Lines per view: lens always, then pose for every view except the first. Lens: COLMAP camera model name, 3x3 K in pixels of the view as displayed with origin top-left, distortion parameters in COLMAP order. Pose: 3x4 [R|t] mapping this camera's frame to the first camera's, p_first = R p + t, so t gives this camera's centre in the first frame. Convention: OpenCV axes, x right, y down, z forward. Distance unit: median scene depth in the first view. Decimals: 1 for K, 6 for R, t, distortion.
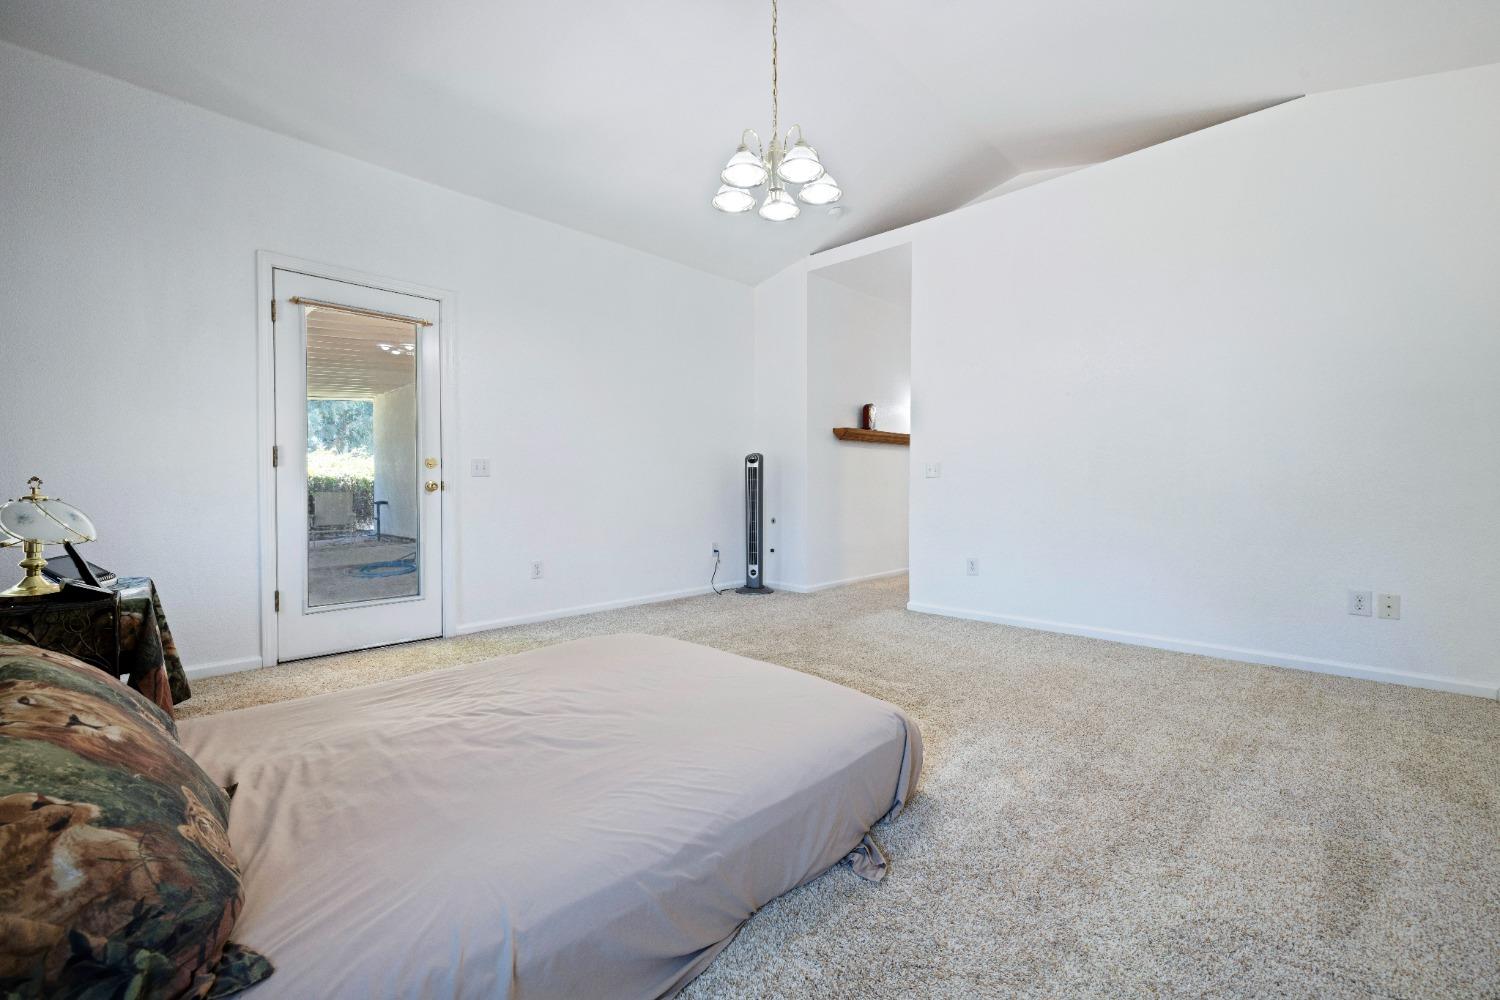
lens RADIAL K [[635.6, 0, 745.1], [0, 635.6, 489.5], [0, 0, 1]] dist [0.004897, -0.000486]
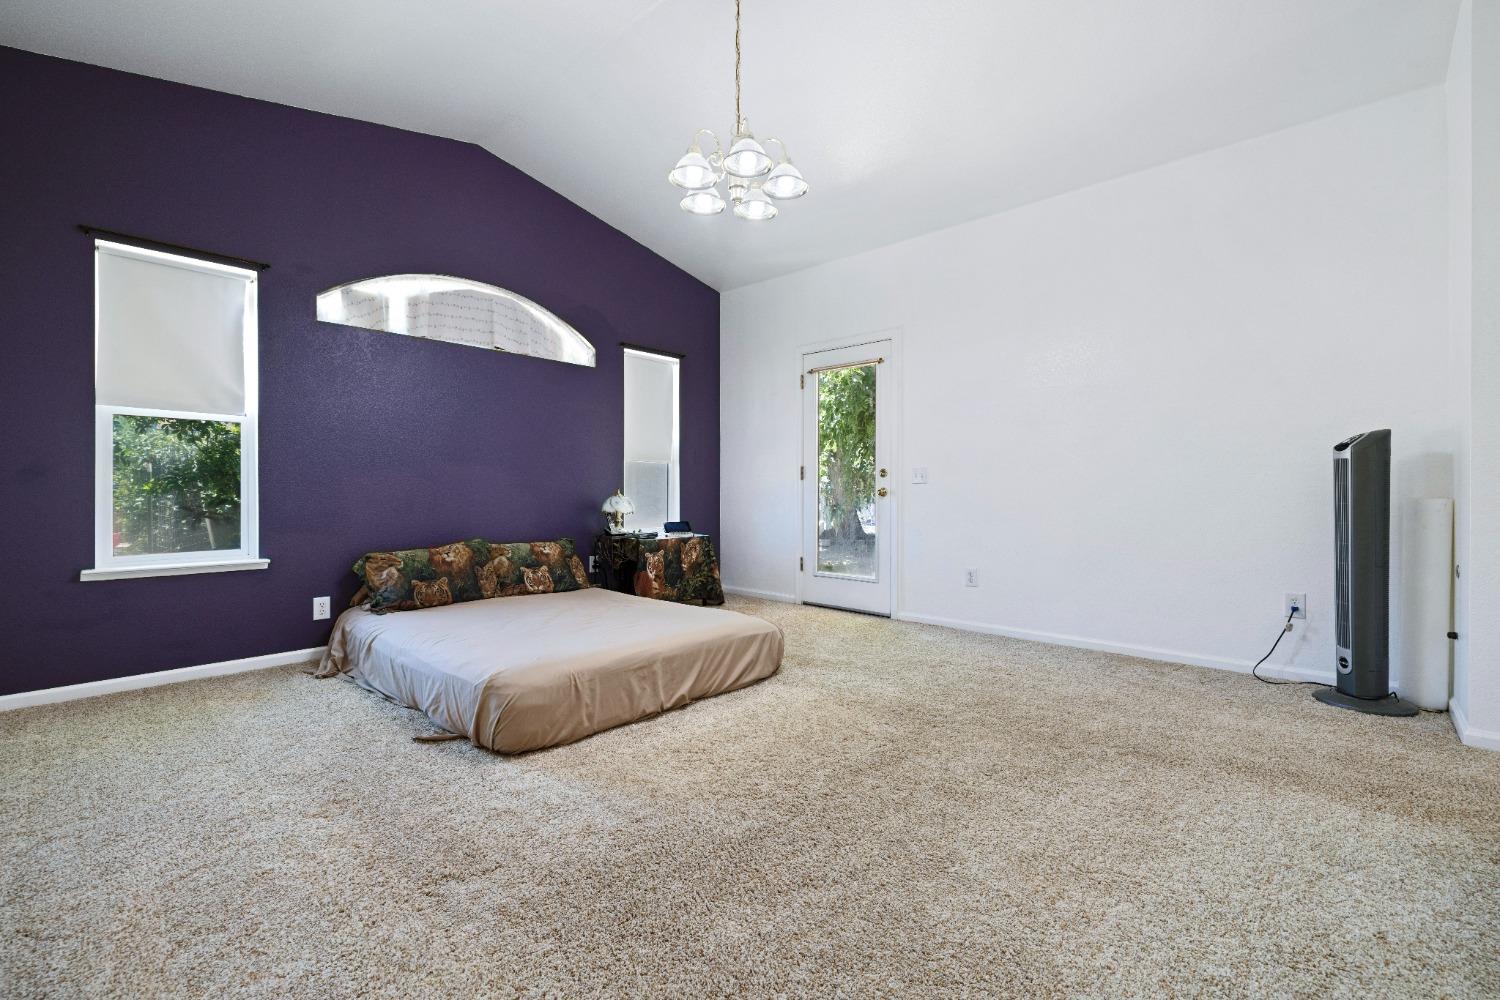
lens RADIAL K [[635.6, 0, 755.2], [0, 635.6, 489.8], [0, 0, 1]] dist [0.004897, -0.000486]
pose [[0.030621, -0.003234, -0.999526, 0.691853], [-0.013562, 0.999901, -0.003650, -0.001588], [0.999439, 0.013668, 0.030574, 0.682541]]
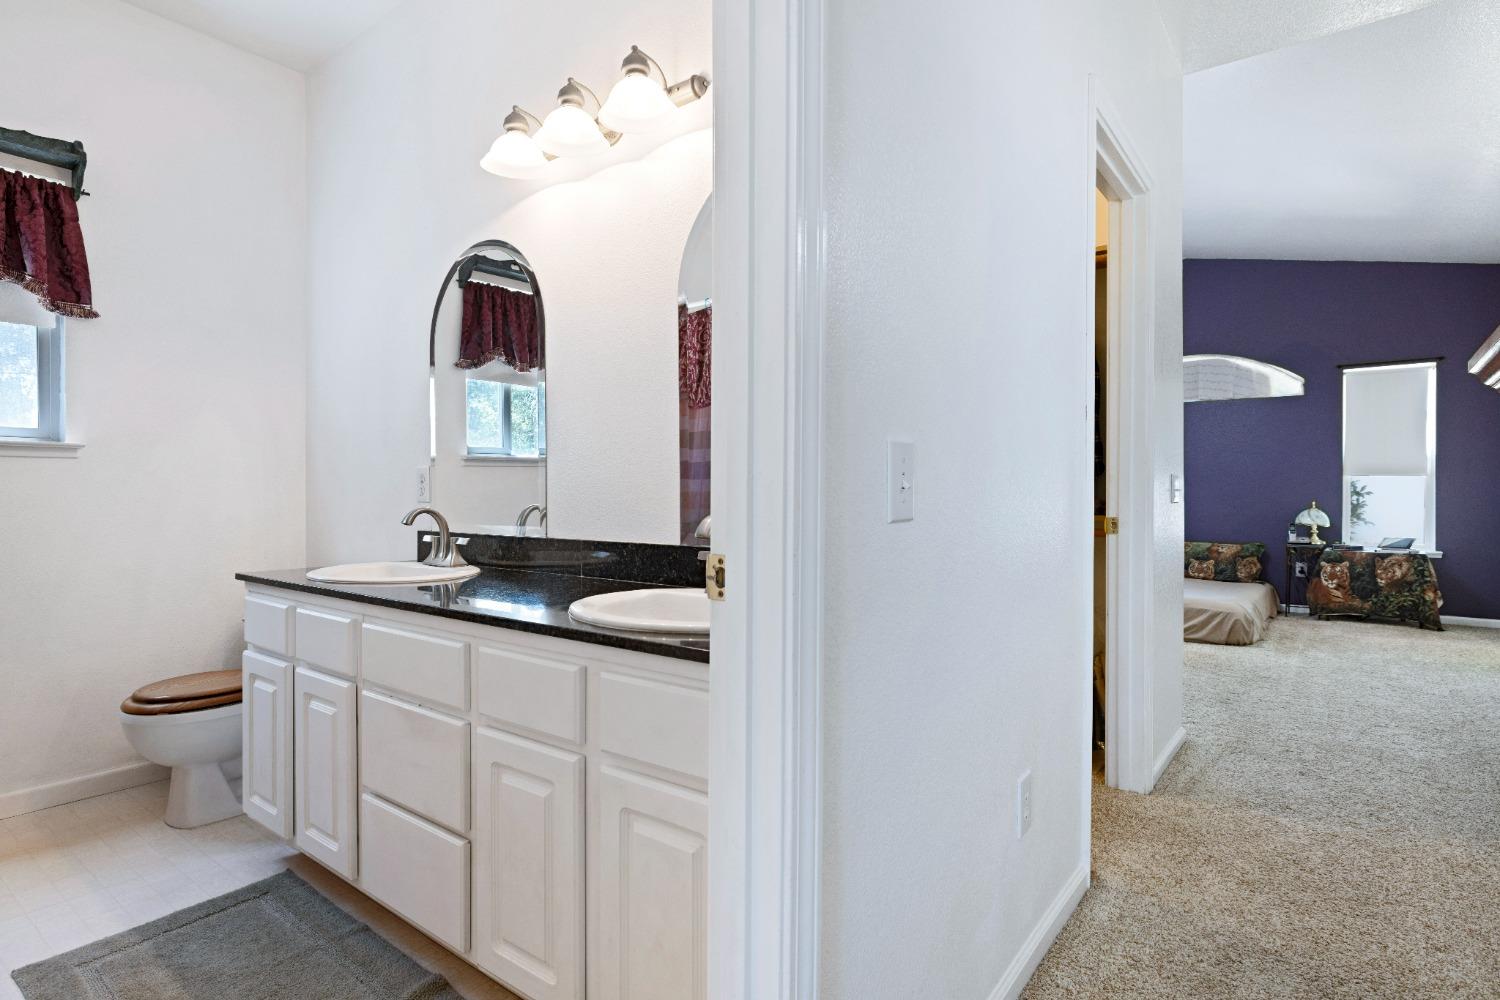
lens RADIAL K [[778.5, 0, 737.8], [0, 778.5, 502.1], [0, 0, 1]] dist [-0.003509, 0.003003]
pose [[-0.994190, -0.001412, -0.107633, 0.863965], [-0.004239, 0.999652, 0.026039, -0.044978], [0.107559, 0.026344, -0.993850, 1.961265]]
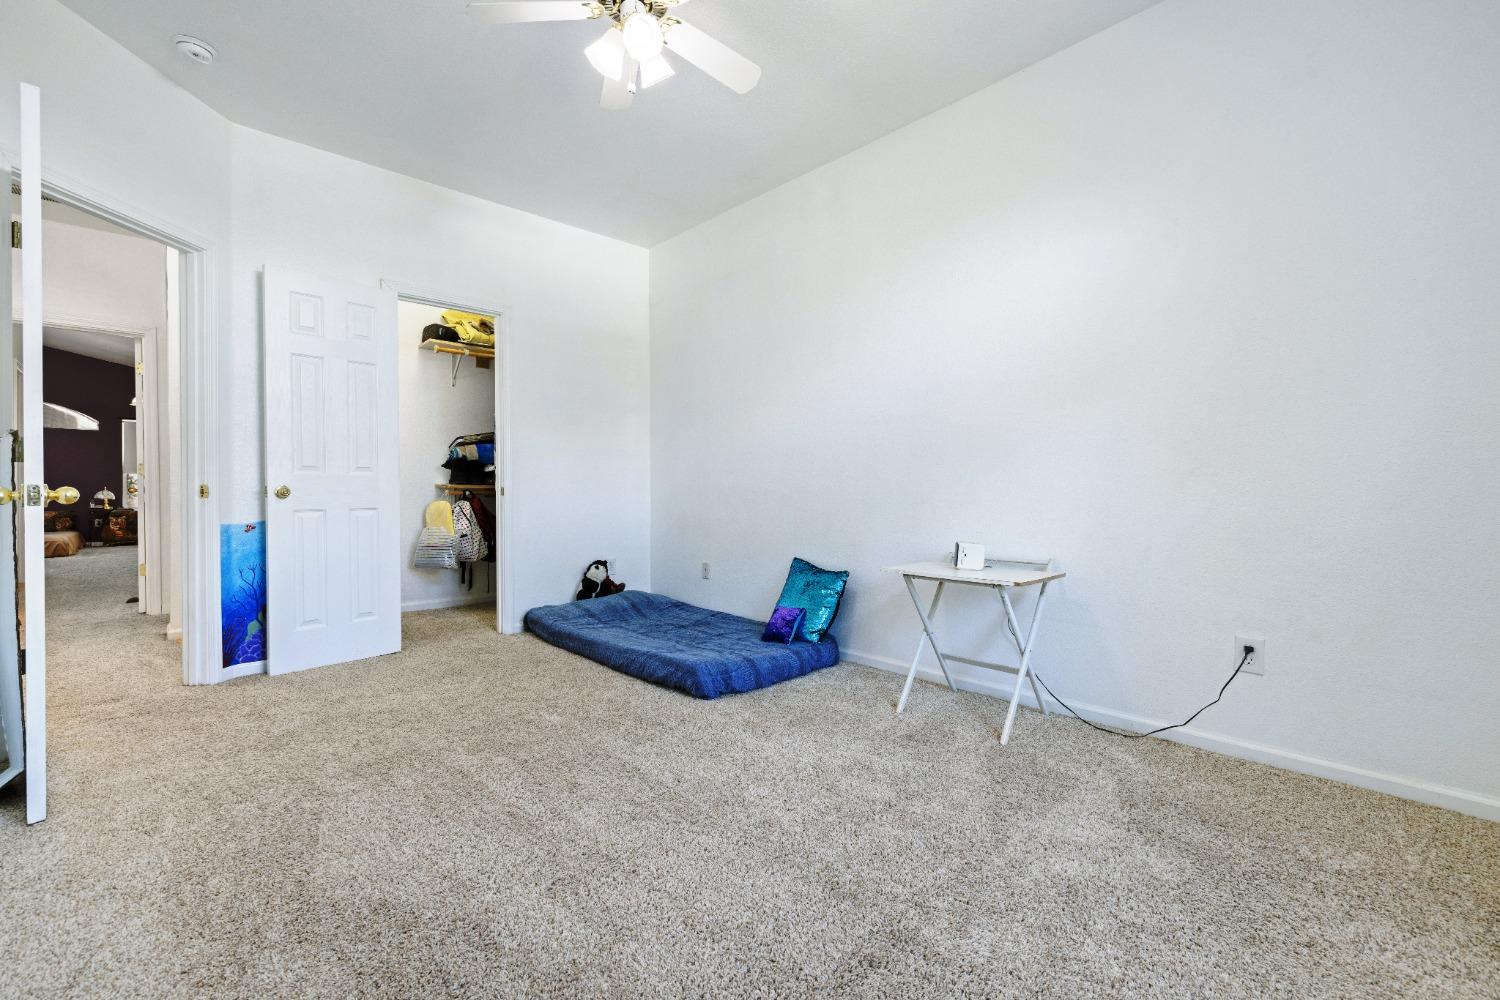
lens RADIAL K [[635.6, 0, 754.1], [0, 635.6, 492.3], [0, 0, 1]] dist [0.004897, -0.000486]
pose [[-0.045848, -0.006224, -0.998929, 1.944637], [-0.008016, 0.999951, -0.005863, 0.008538], [0.998916, 0.007738, -0.045896, 3.207963]]
